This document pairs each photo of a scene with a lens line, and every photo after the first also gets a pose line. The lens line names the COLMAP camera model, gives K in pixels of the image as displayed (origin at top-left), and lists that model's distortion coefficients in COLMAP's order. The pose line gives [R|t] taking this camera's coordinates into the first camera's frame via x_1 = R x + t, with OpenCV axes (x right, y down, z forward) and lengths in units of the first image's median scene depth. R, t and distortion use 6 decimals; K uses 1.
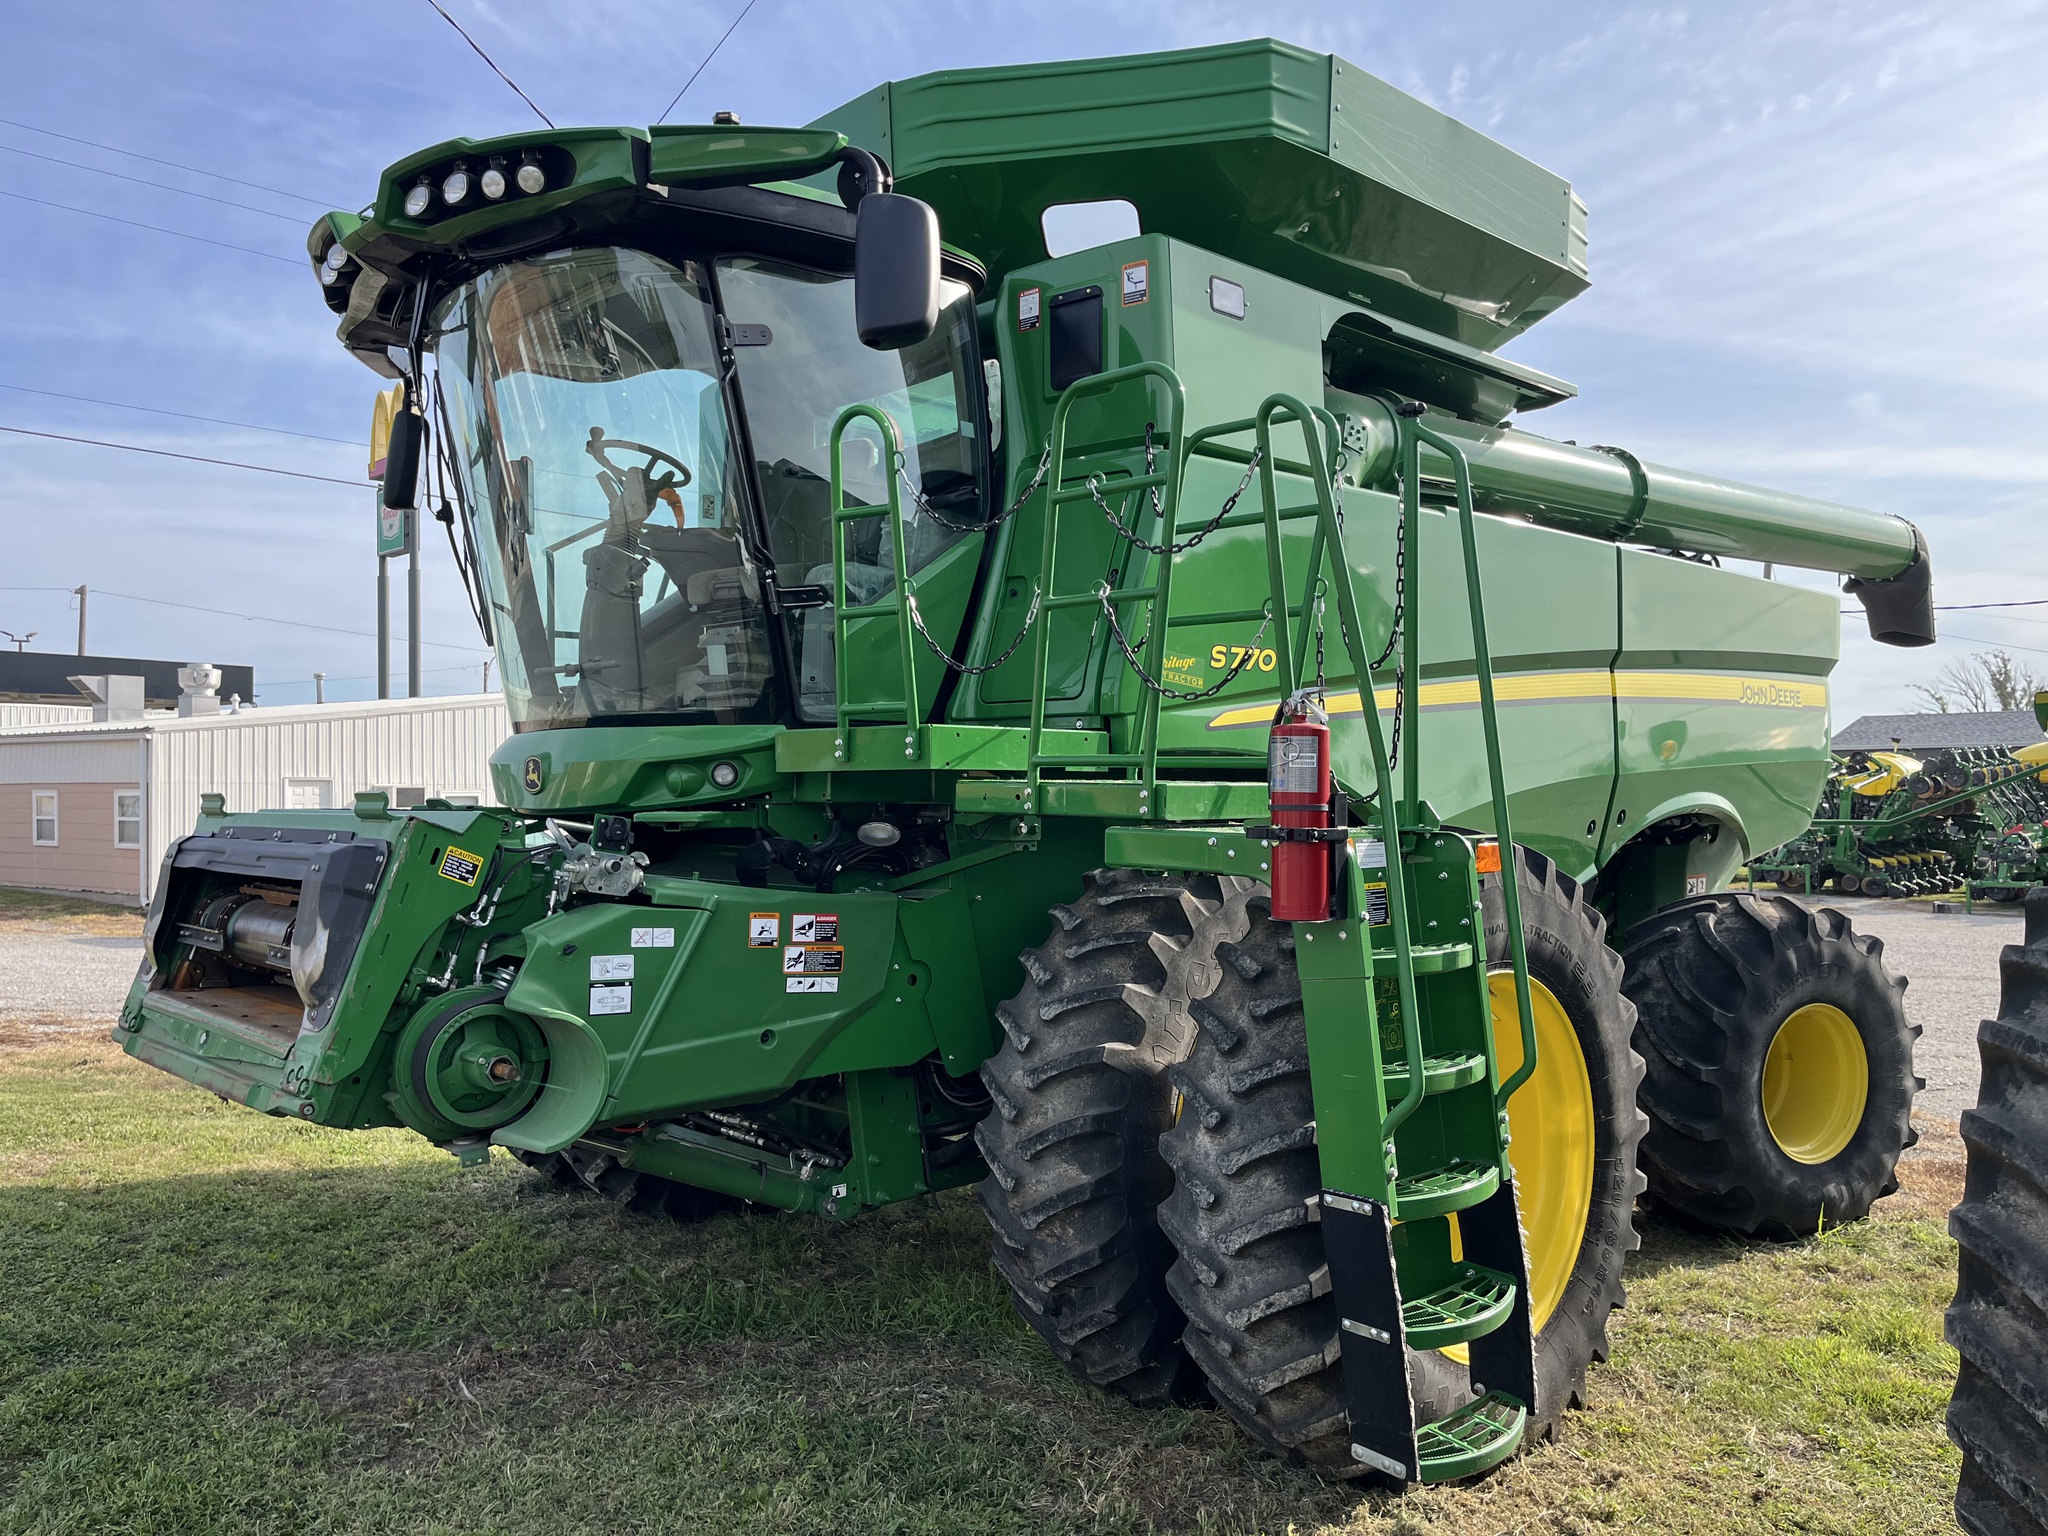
lens RADIAL K [[1580.3, 0, 1041.4], [0, 1580.3, 760.9], [0, 0, 1]] dist [0.040810, -0.025011]
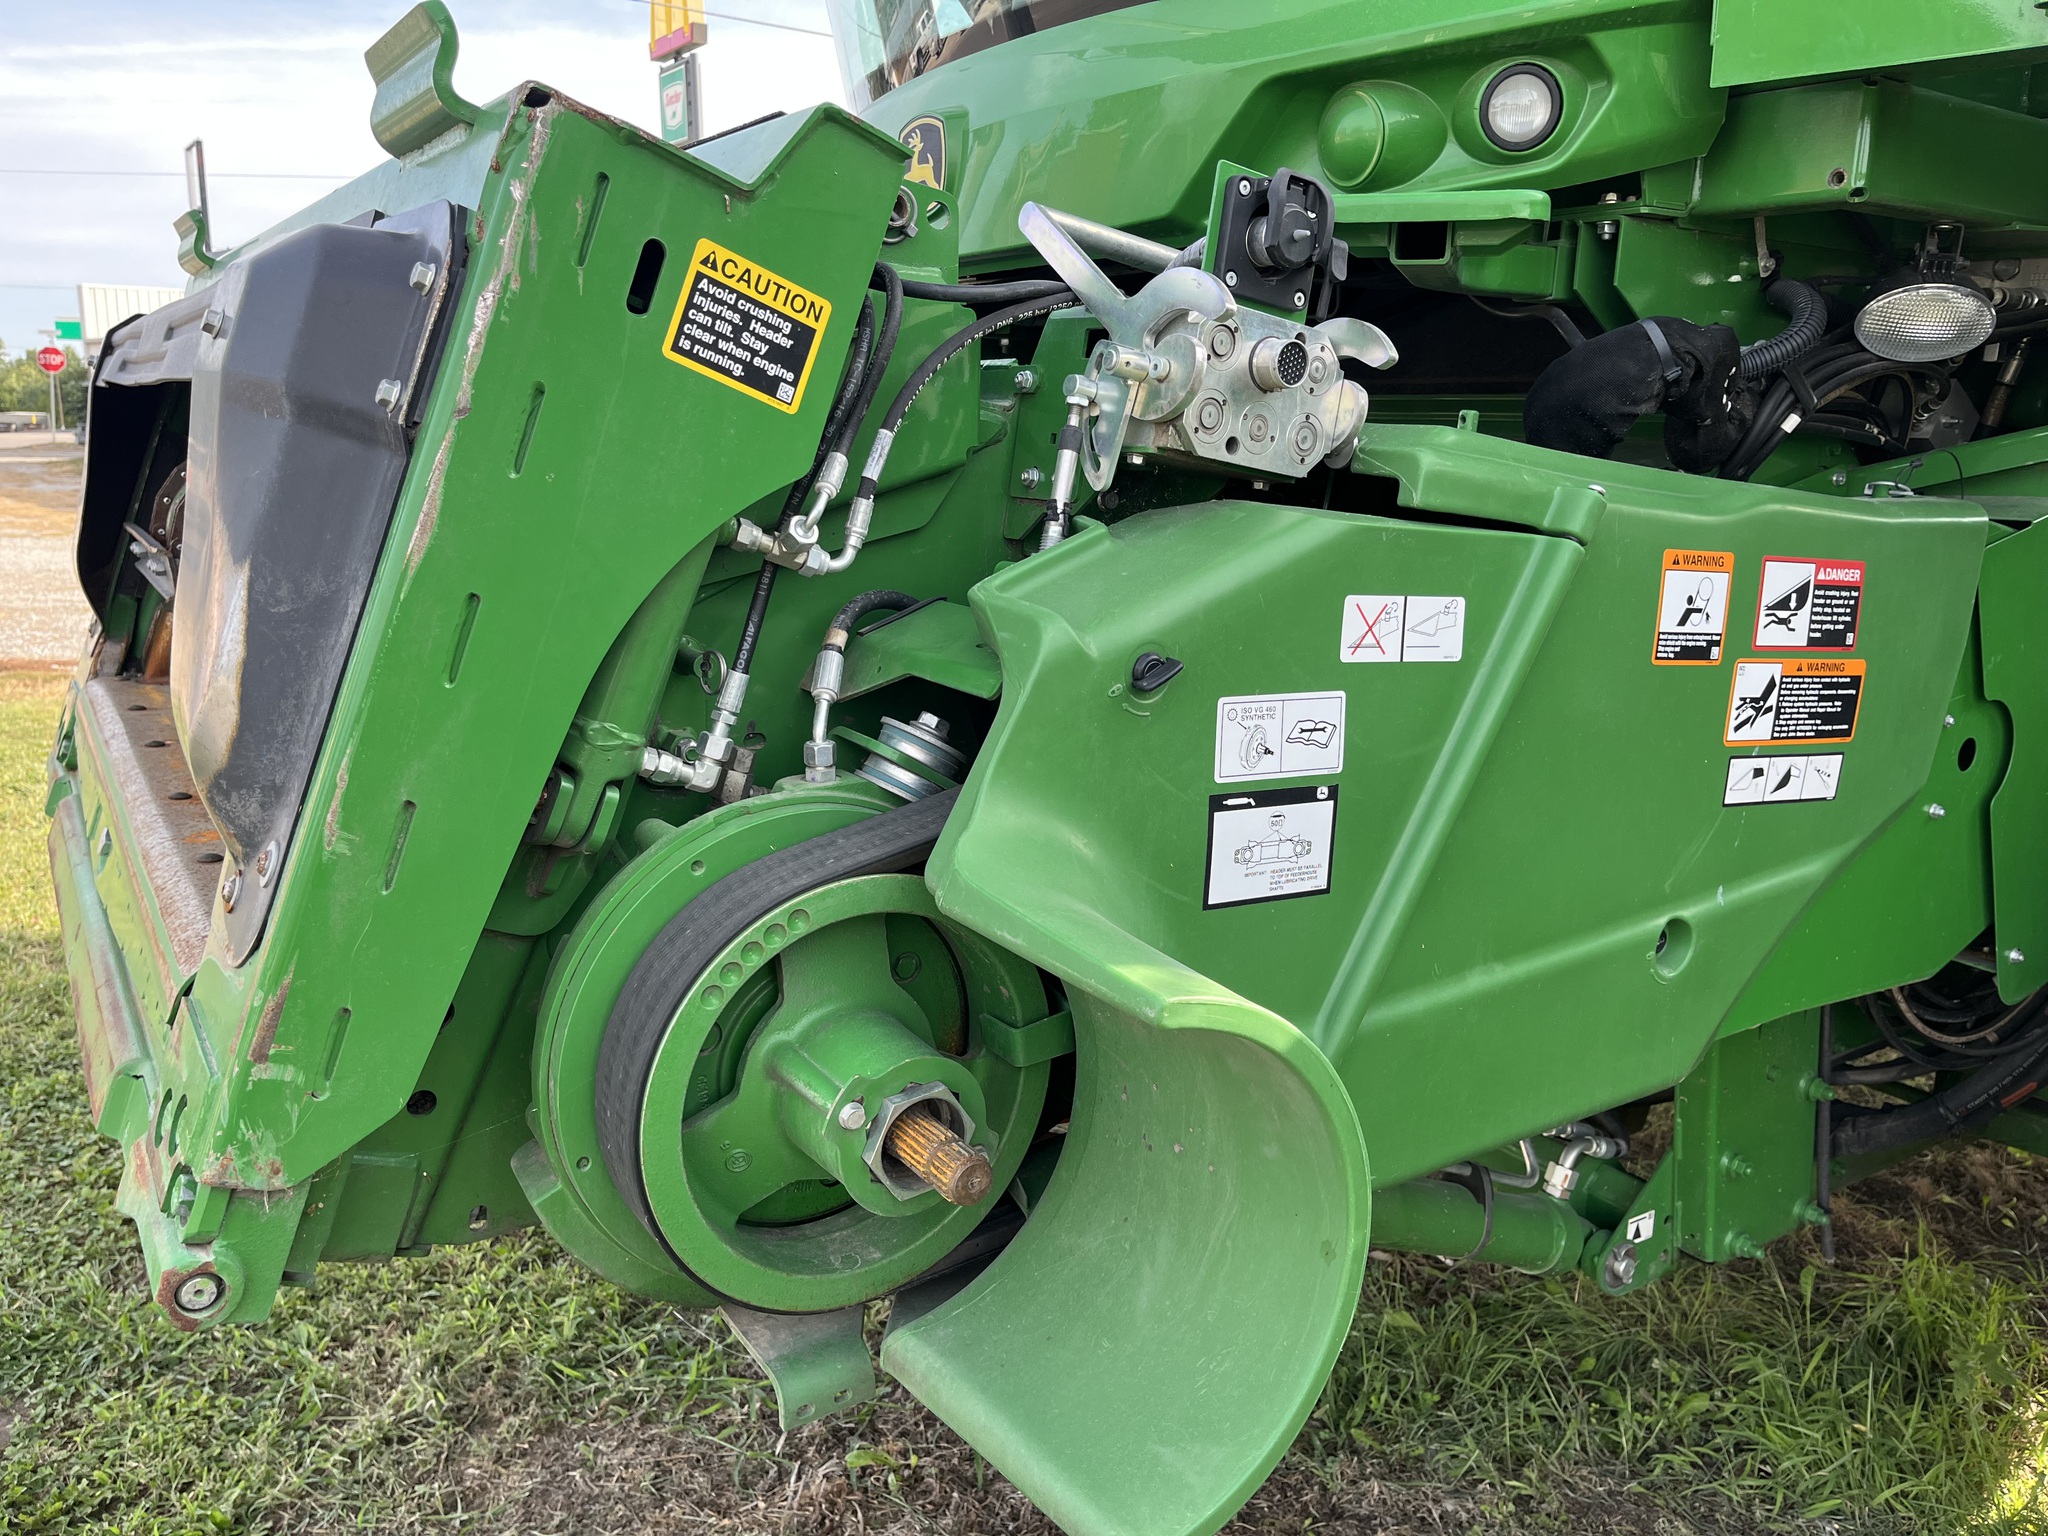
lens RADIAL K [[1580.3, 0, 1023.5], [0, 1580.3, 775.5], [0, 0, 1]] dist [0.040810, -0.025011]
pose [[0.982714, 0.057367, -0.176016, -0.264236], [-0.013856, 0.970902, 0.239077, 0.071400], [0.184609, -0.232505, 0.954914, 0.723953]]
